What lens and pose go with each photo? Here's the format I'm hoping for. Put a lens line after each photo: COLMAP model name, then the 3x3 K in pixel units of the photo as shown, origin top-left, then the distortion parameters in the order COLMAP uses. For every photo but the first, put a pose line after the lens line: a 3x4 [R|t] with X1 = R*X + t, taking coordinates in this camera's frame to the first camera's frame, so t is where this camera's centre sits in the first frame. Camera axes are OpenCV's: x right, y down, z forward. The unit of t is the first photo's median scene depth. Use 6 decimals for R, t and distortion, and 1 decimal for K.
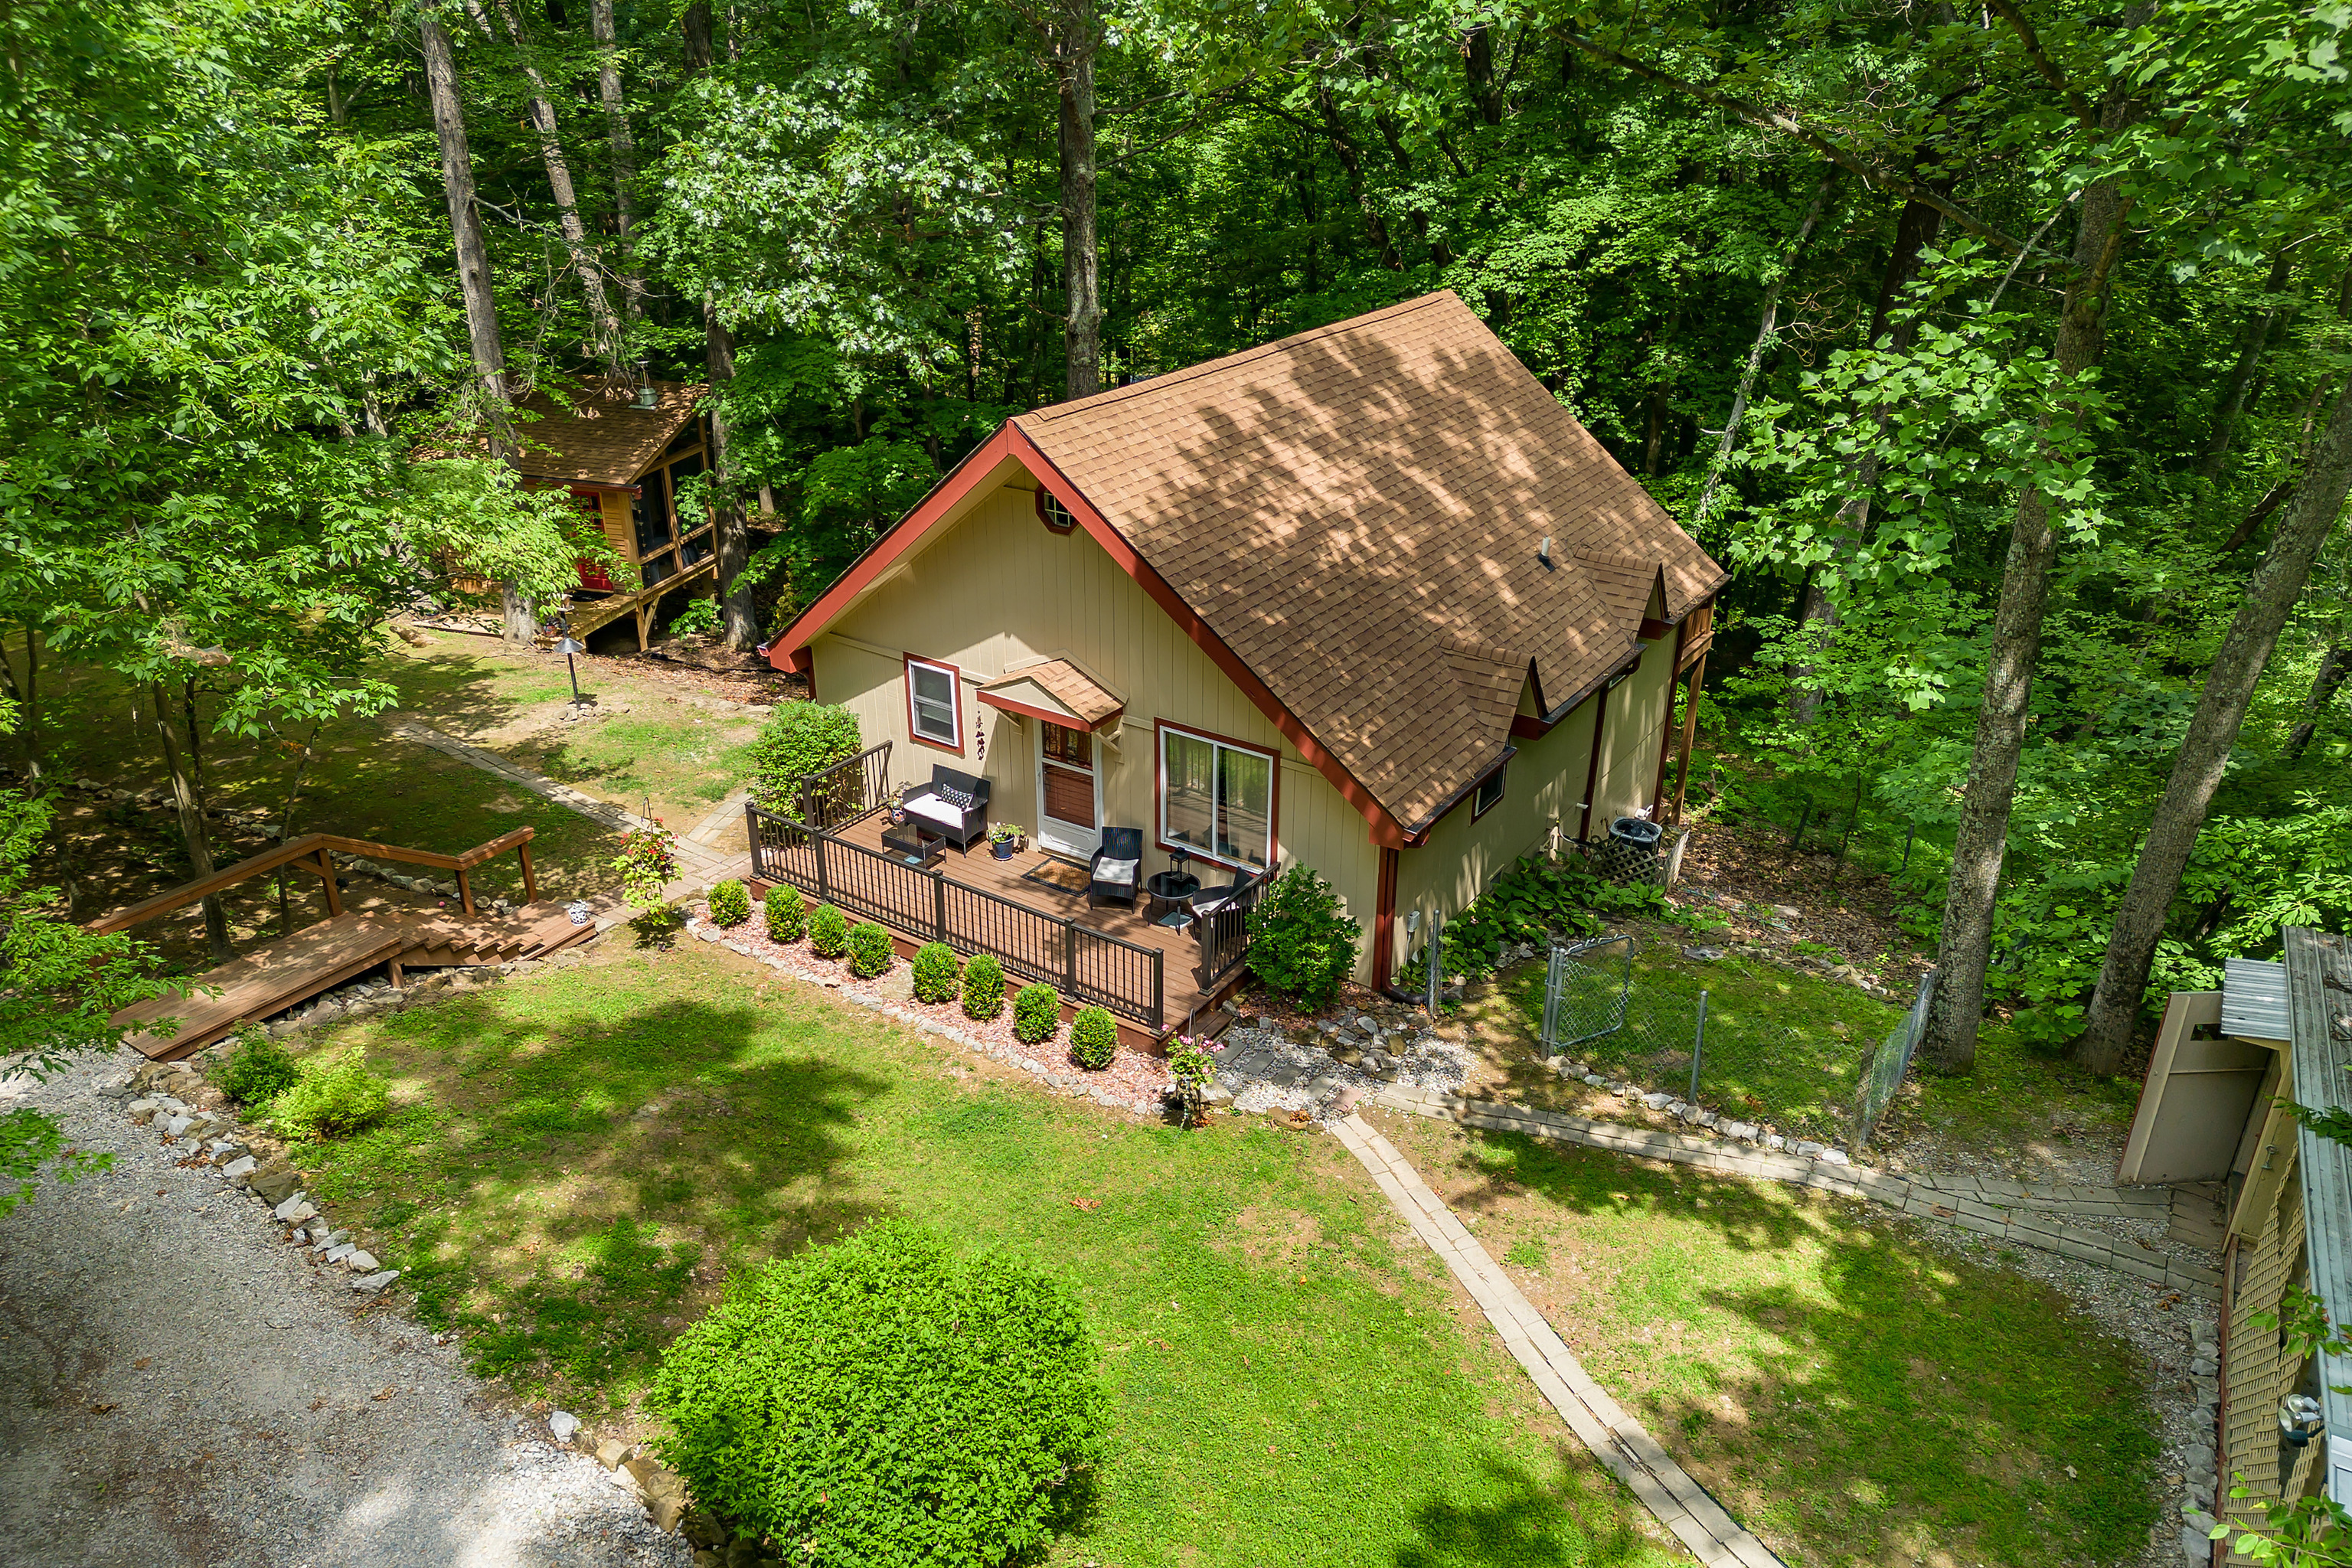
lens RADIAL K [[1650.7, 0, 1168.1], [0, 1650.7, 768.4], [0, 0, 1]] dist [0.061603, -0.057833]
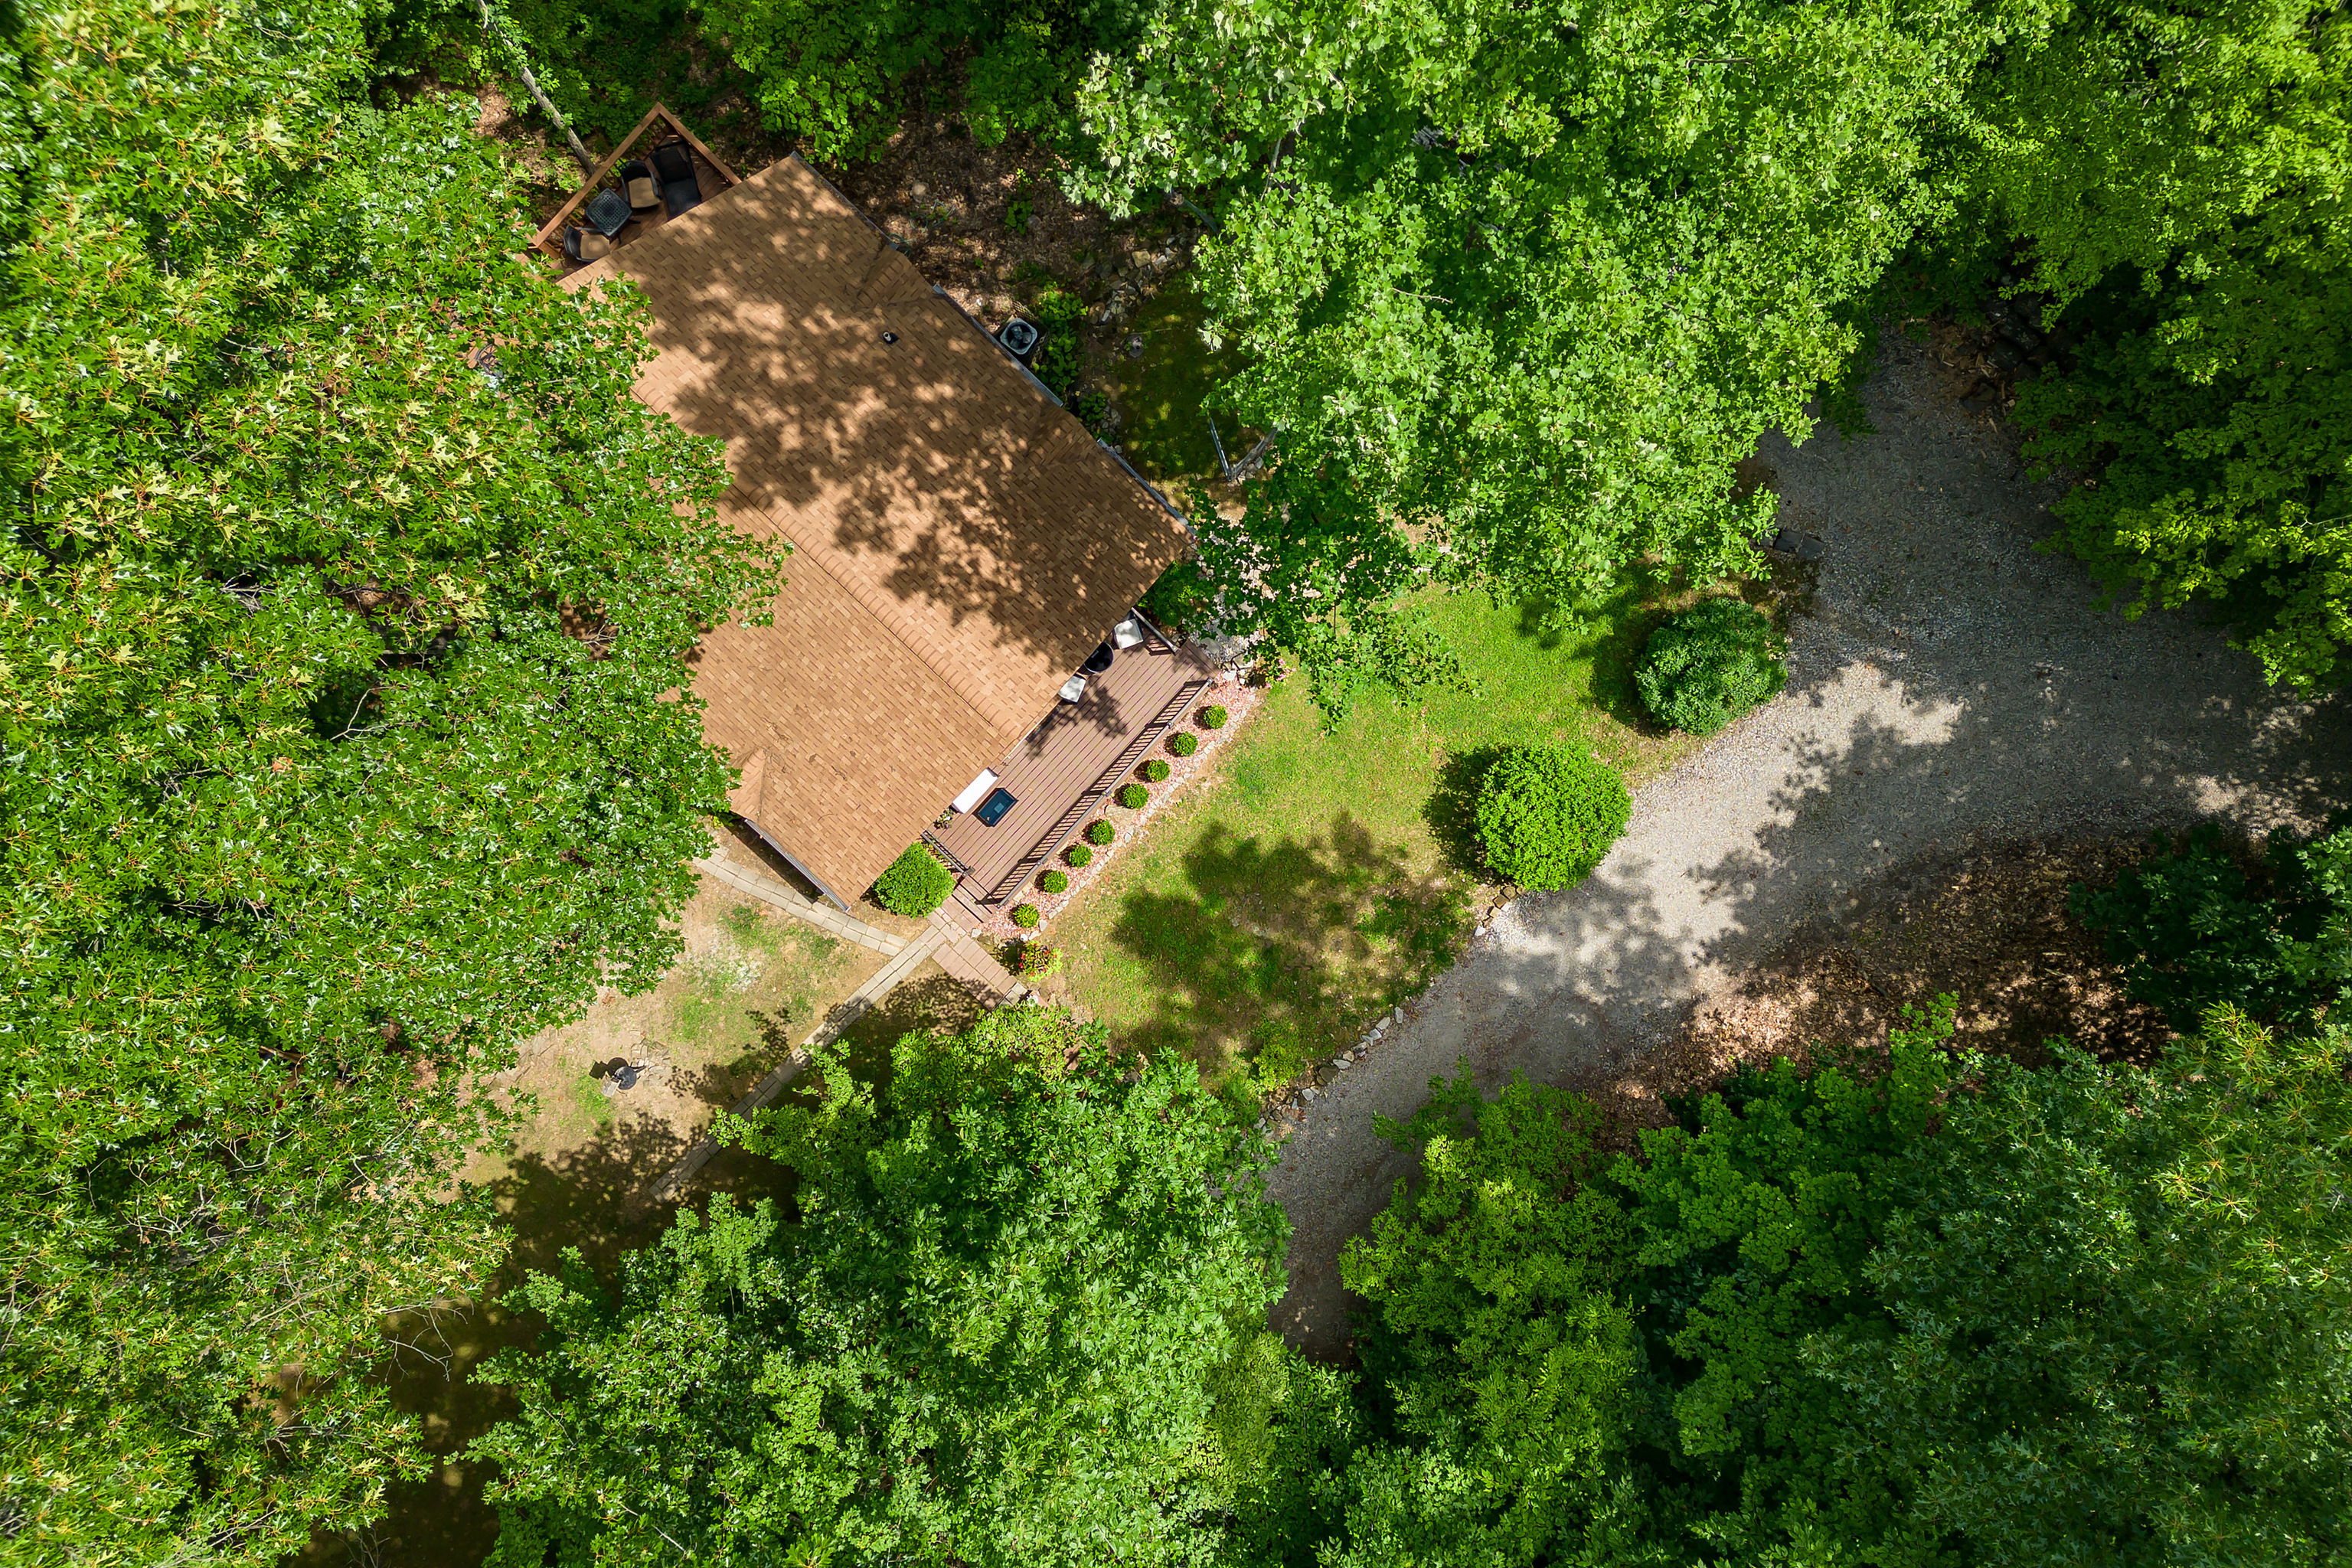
lens RADIAL K [[1650.7, 0, 1189.3], [0, 1650.7, 784.2], [0, 0, 1]] dist [0.061603, -0.057833]
pose [[0.144219, -0.989176, -0.027049, -0.064742], [0.415312, 0.035695, 0.908978, -1.403648], [-0.898174, -0.142326, 0.415965, 0.183374]]
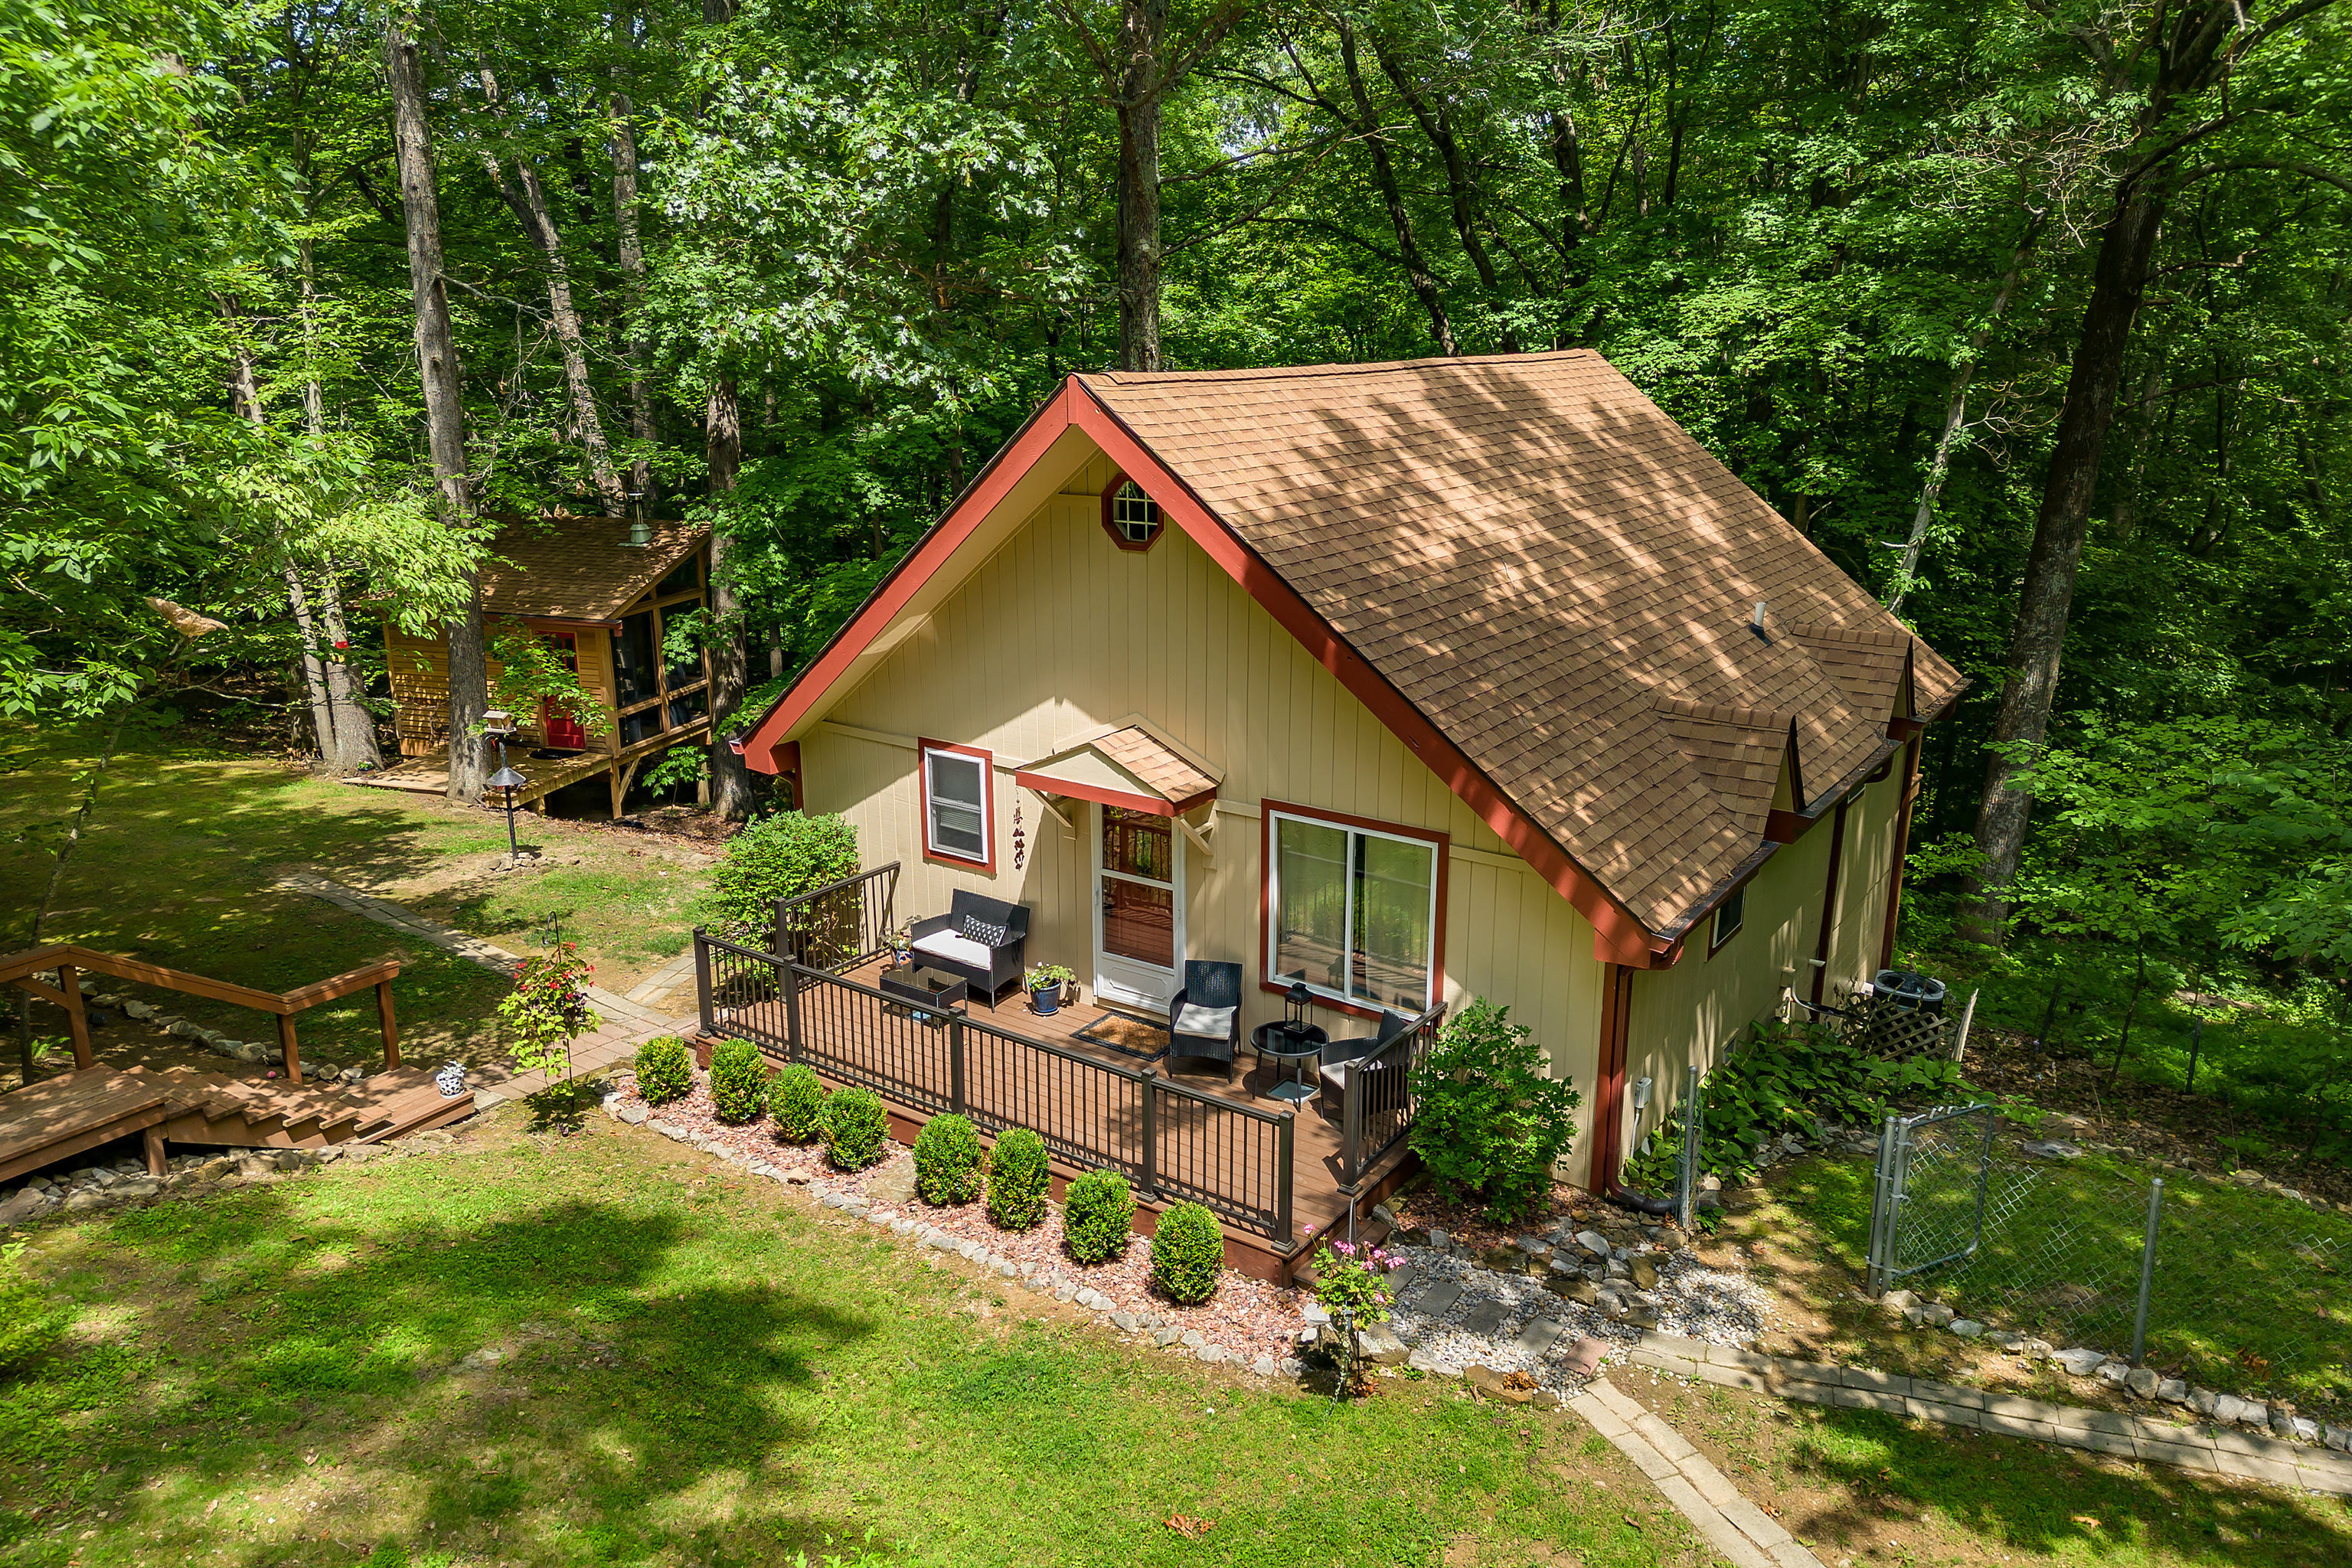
lens RADIAL K [[1650.7, 0, 1169.1], [0, 1650.7, 764.8], [0, 0, 1]] dist [0.061603, -0.057833]
pose [[0.999901, 0.002760, -0.013825, -0.038335], [-0.005030, 0.985942, -0.167013, 0.072256], [0.013169, 0.167066, 0.985858, 0.281757]]
